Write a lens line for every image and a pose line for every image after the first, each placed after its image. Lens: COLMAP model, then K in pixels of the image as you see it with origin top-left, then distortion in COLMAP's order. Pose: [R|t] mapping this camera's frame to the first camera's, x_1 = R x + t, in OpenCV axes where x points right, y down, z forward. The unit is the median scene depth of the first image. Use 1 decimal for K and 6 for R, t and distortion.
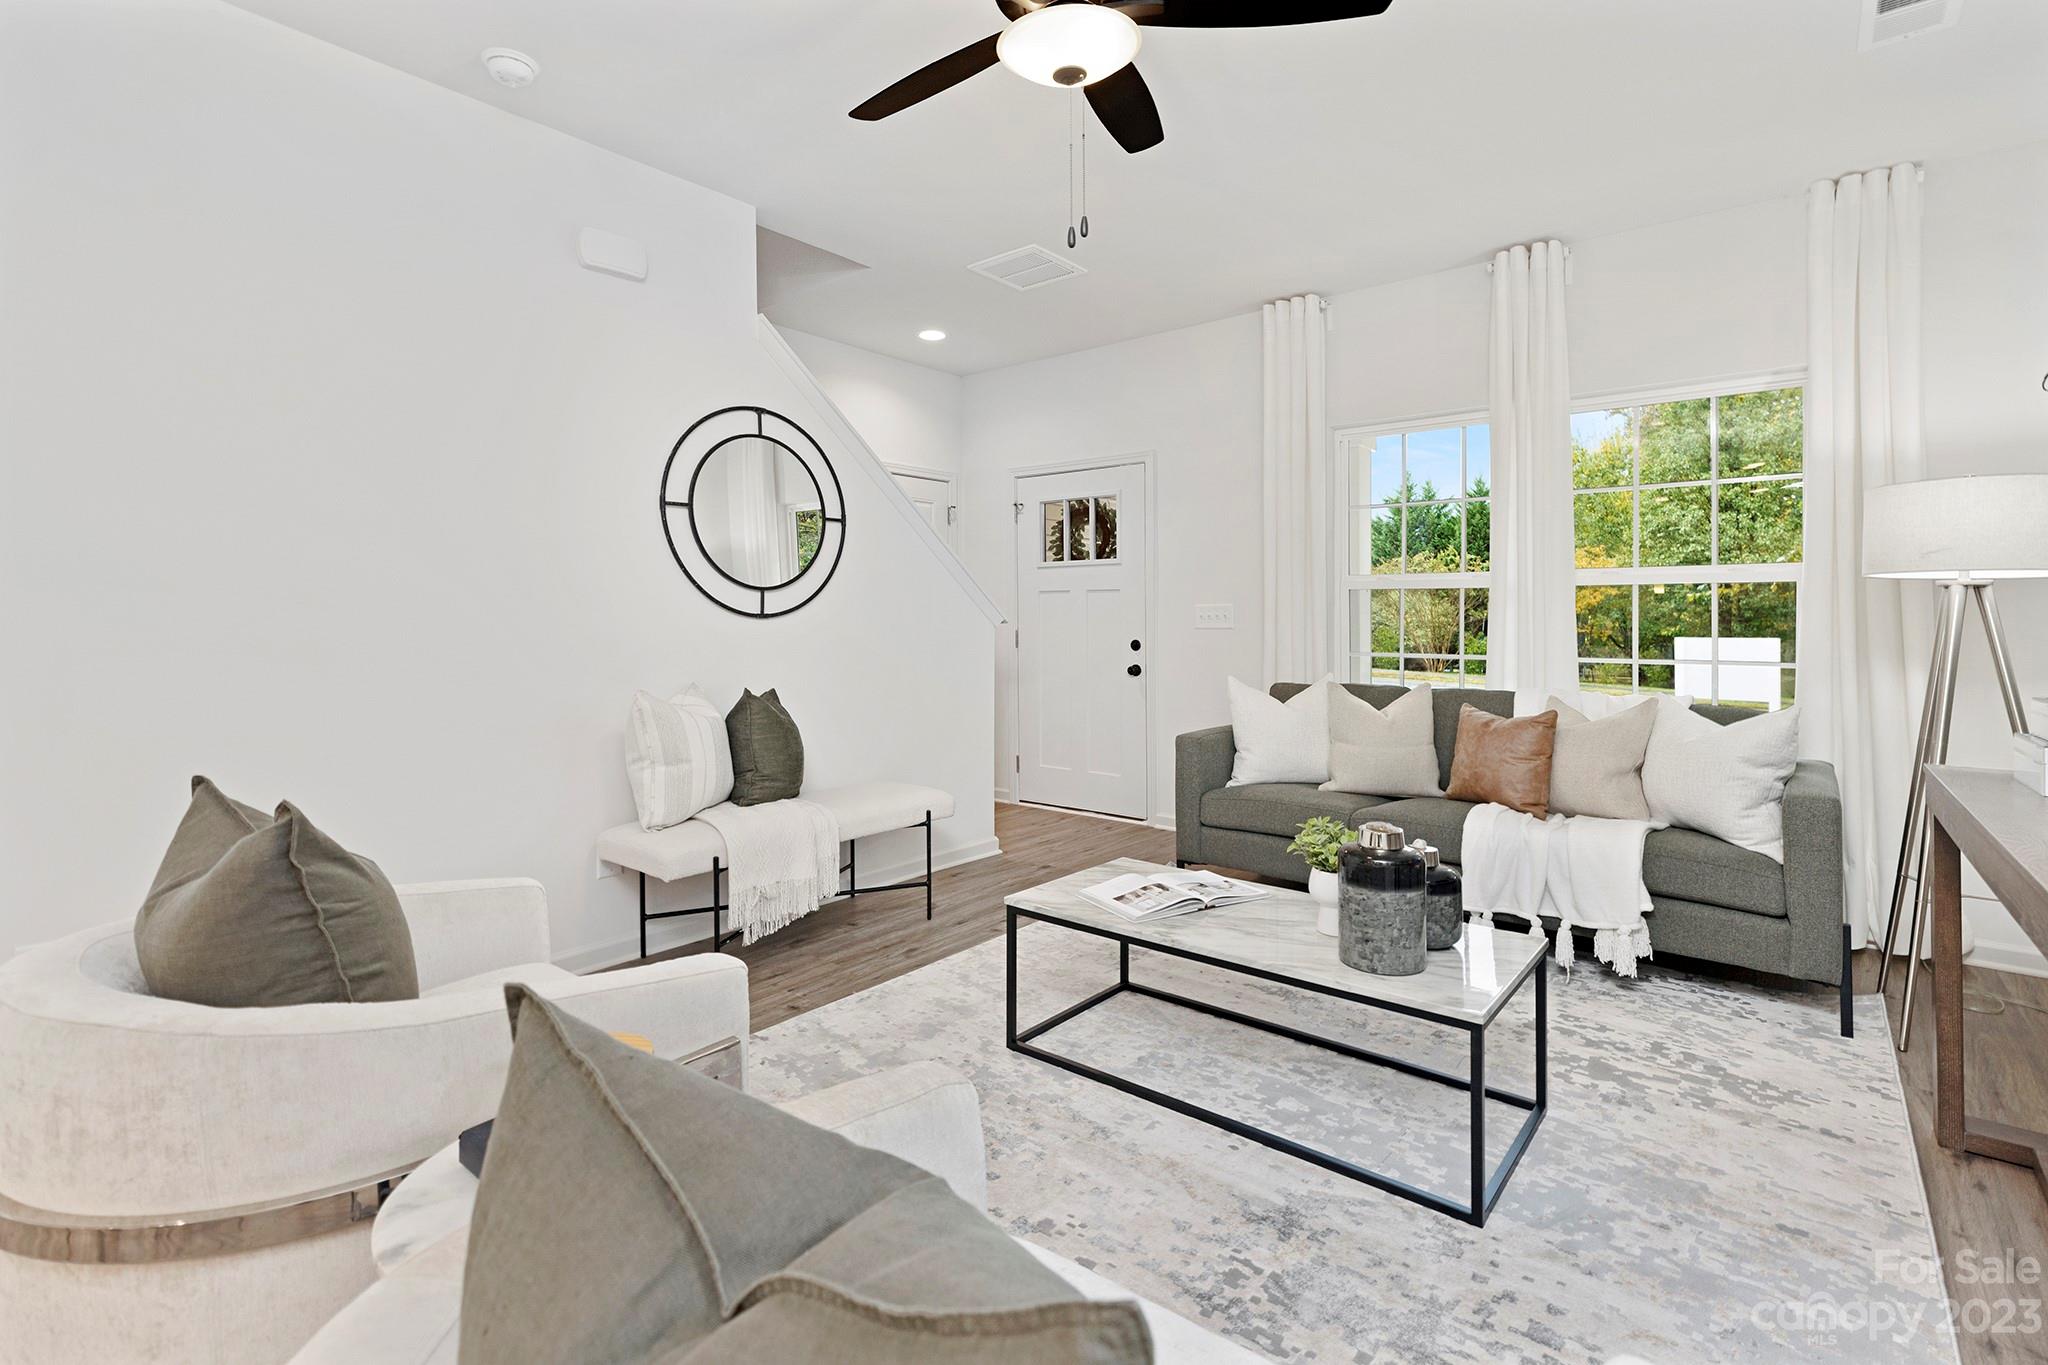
lens RADIAL K [[933.1, 0, 1007.4], [0, 933.1, 625.0], [0, 0, 1]] dist [0.003773, -0.000582]
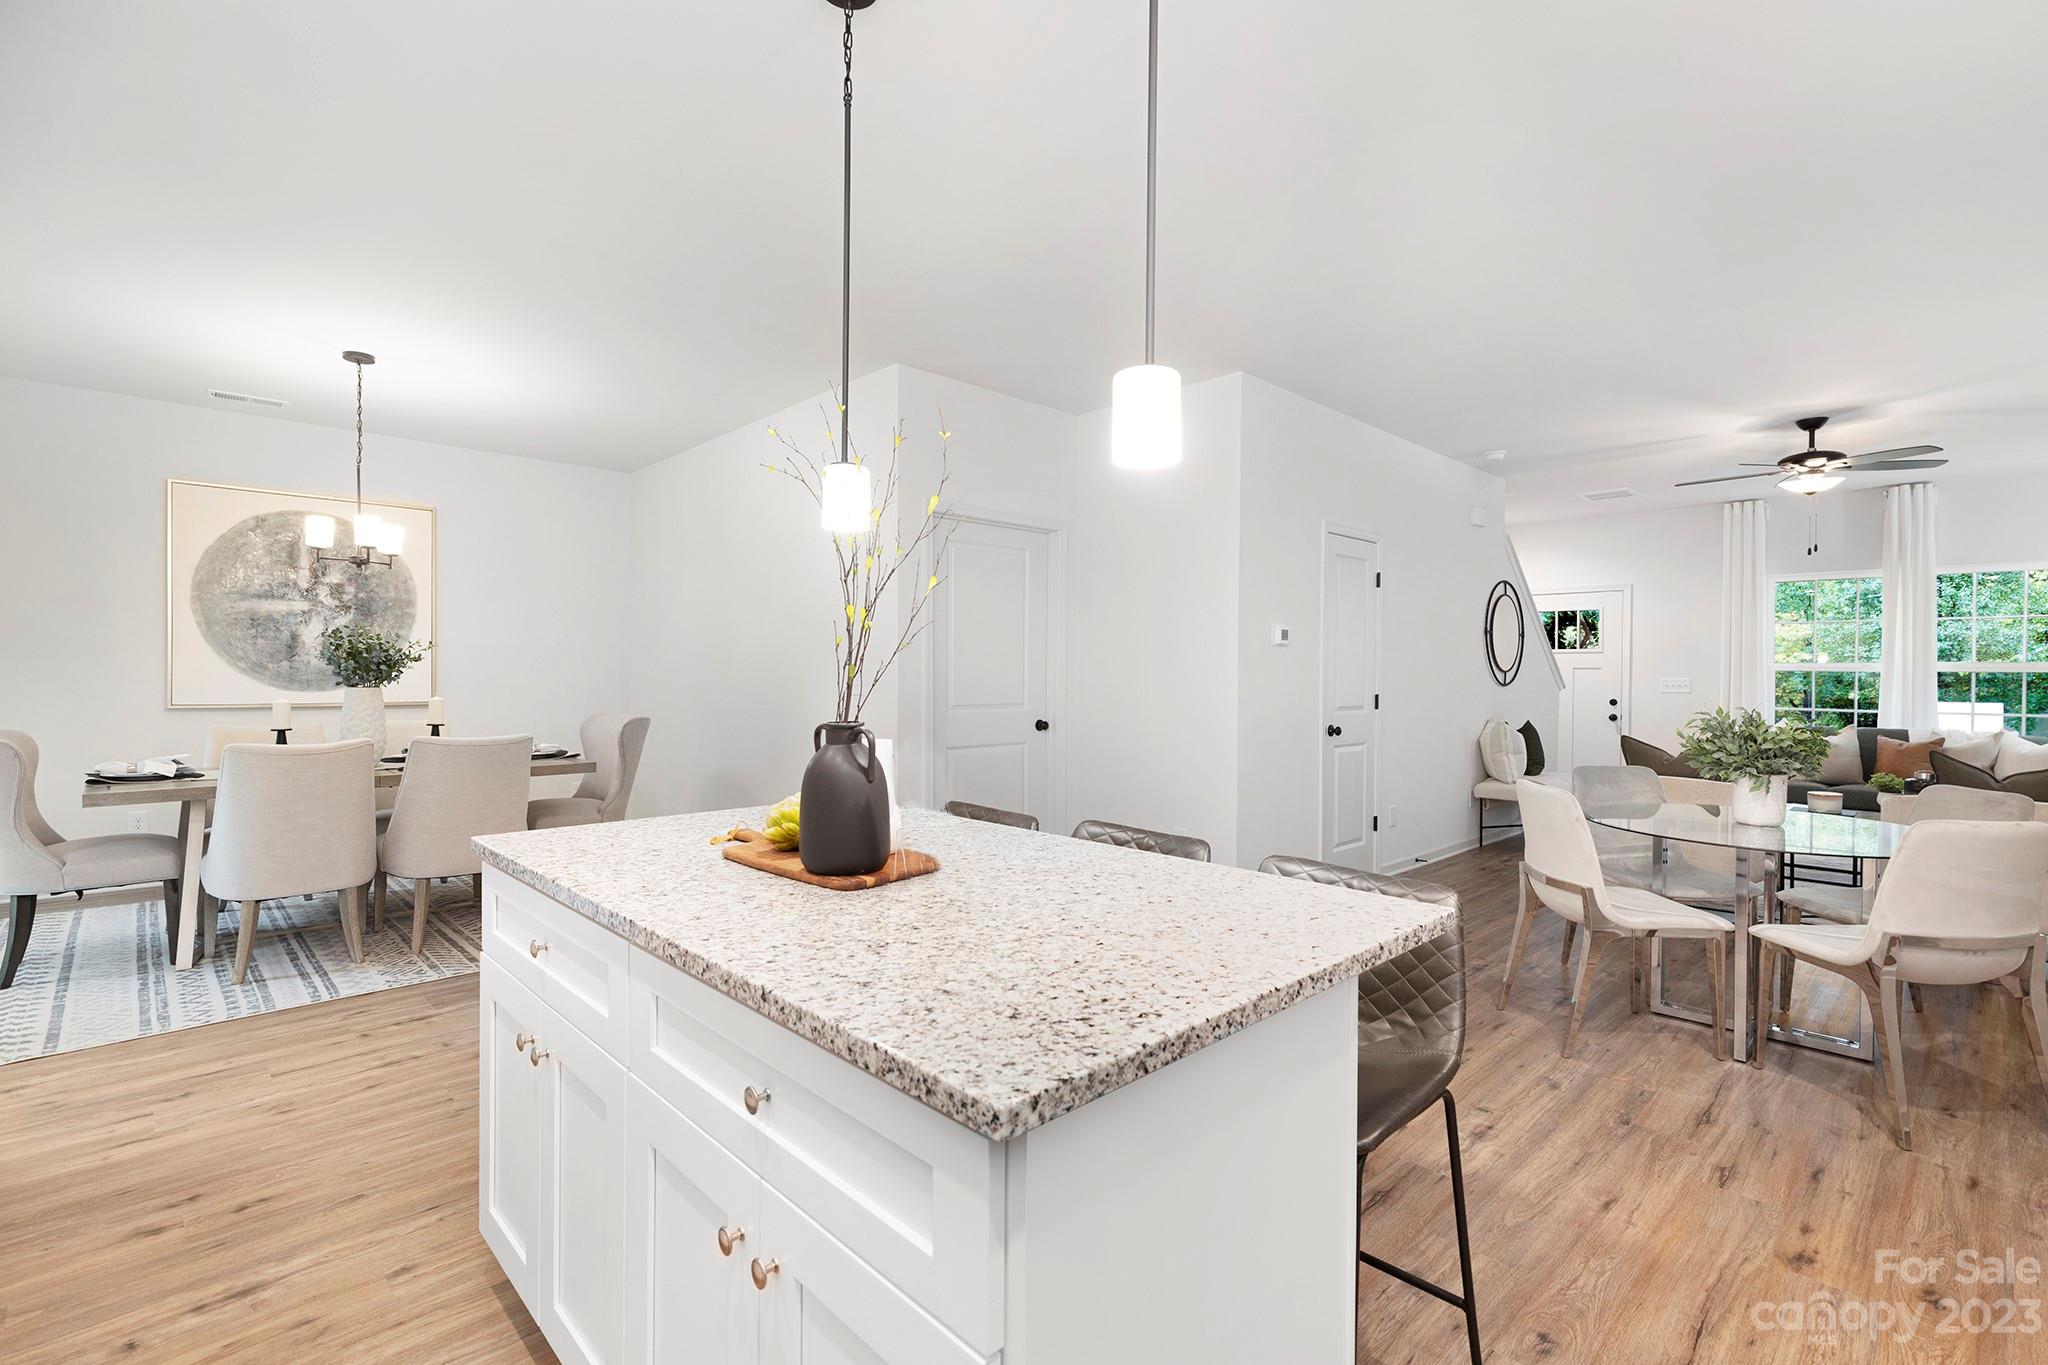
lens RADIAL K [[933.1, 0, 1017.8], [0, 933.1, 683.3], [0, 0, 1]] dist [0.003773, -0.000582]
pose [[0.995219, 0.010017, -0.097151, -1.188698], [-0.009627, 0.999944, 0.004480, -0.013667], [0.097190, -0.003523, 0.995260, -1.174253]]
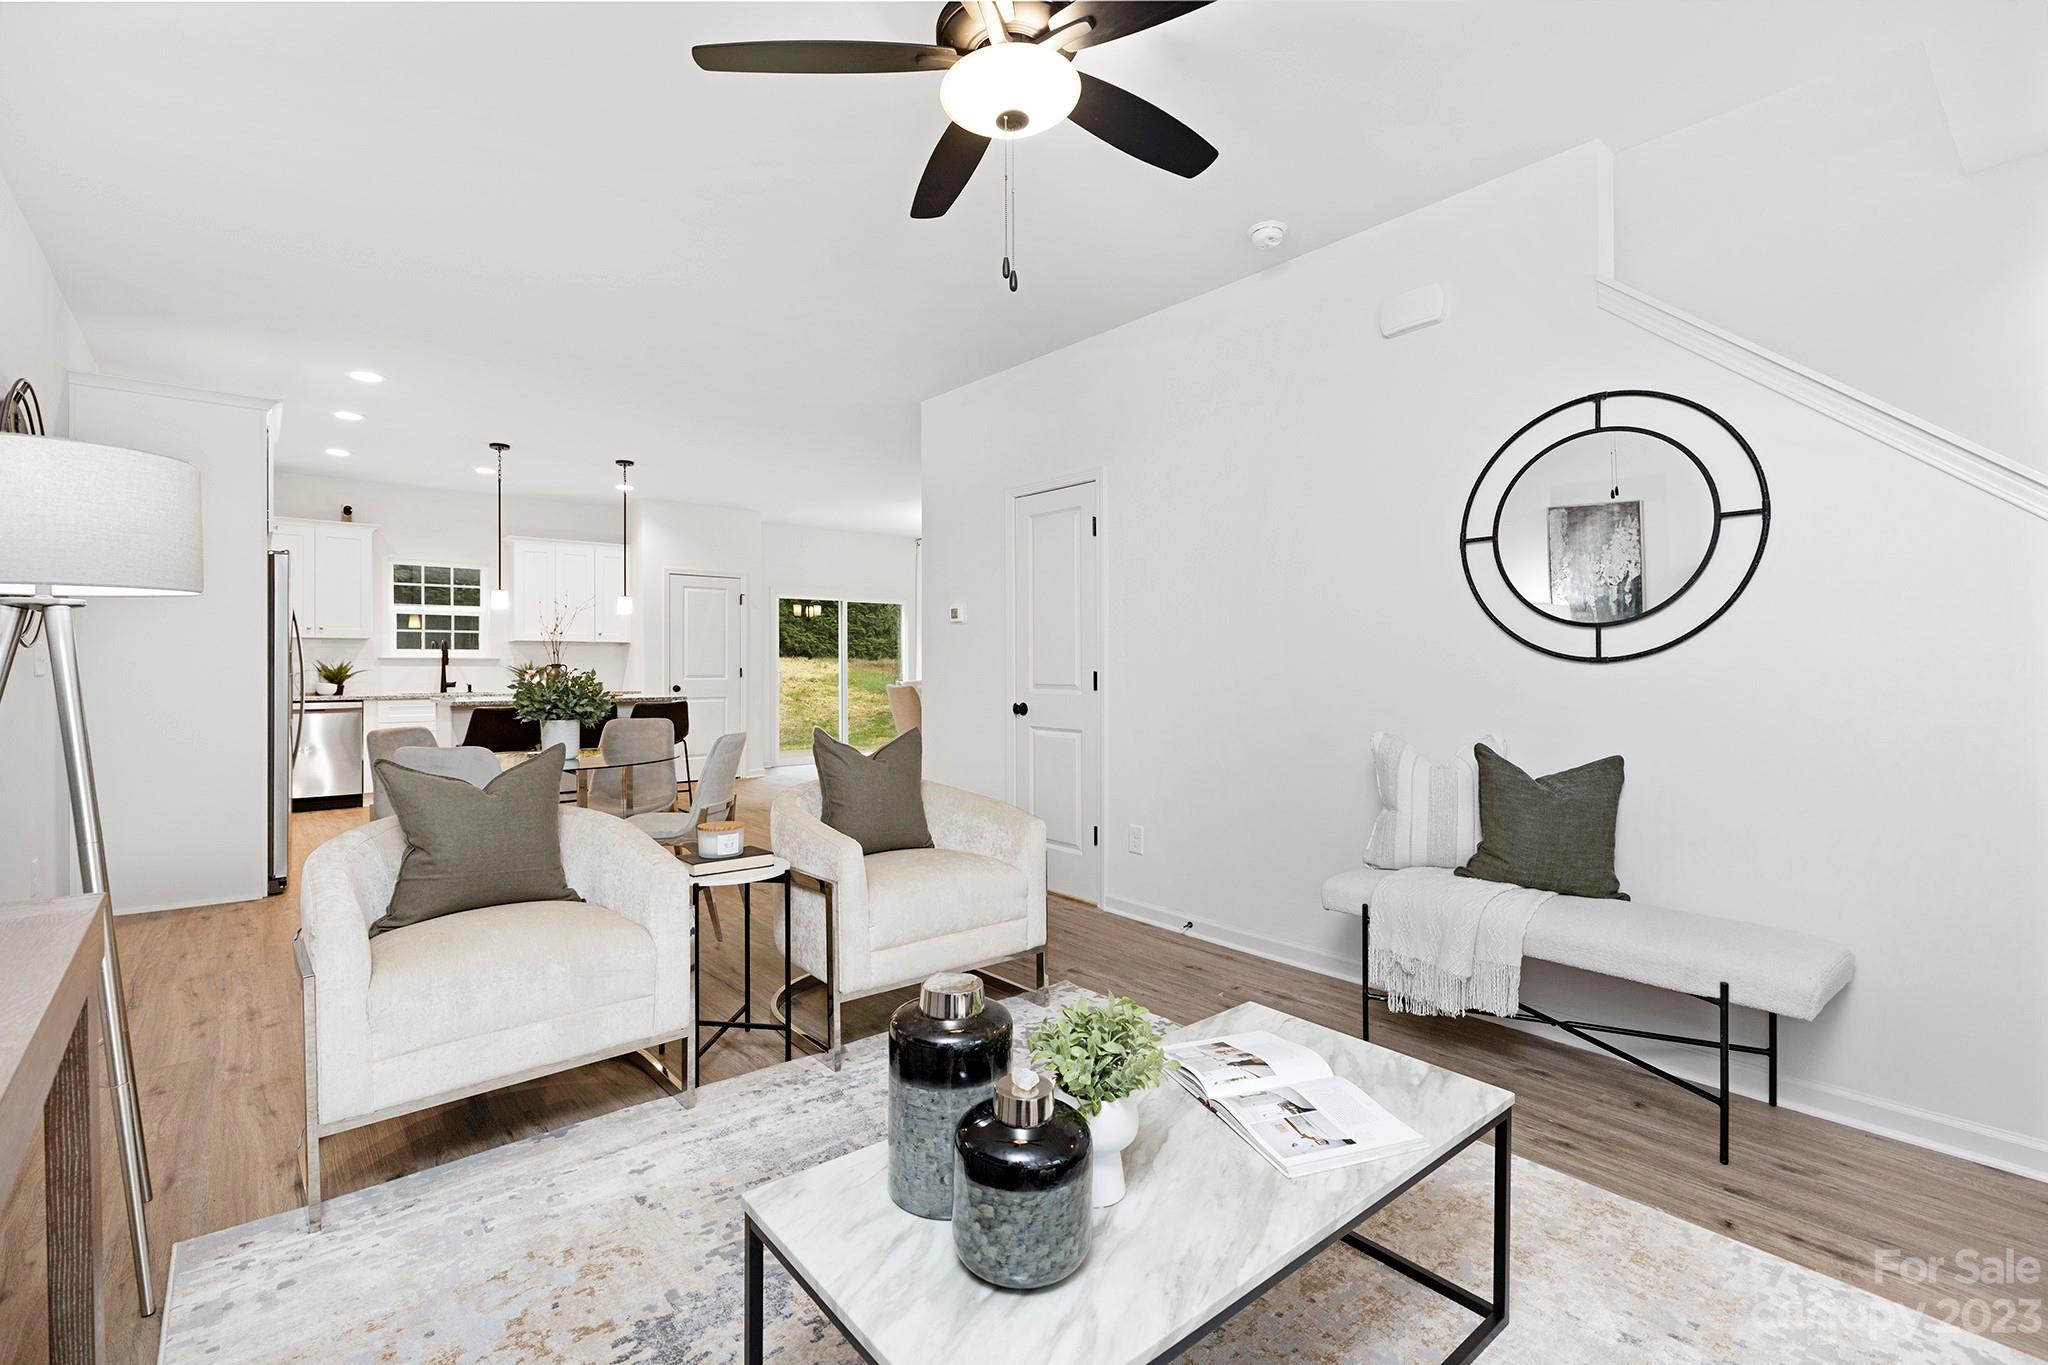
lens RADIAL K [[933.1, 0, 1014.9], [0, 933.1, 683.4], [0, 0, 1]] dist [0.003773, -0.000582]
pose [[-0.165832, 0.011336, -0.986089, 0.628968], [-0.016616, 0.999760, 0.014288, 0.006726], [0.986014, 0.018754, -0.165603, 0.699321]]
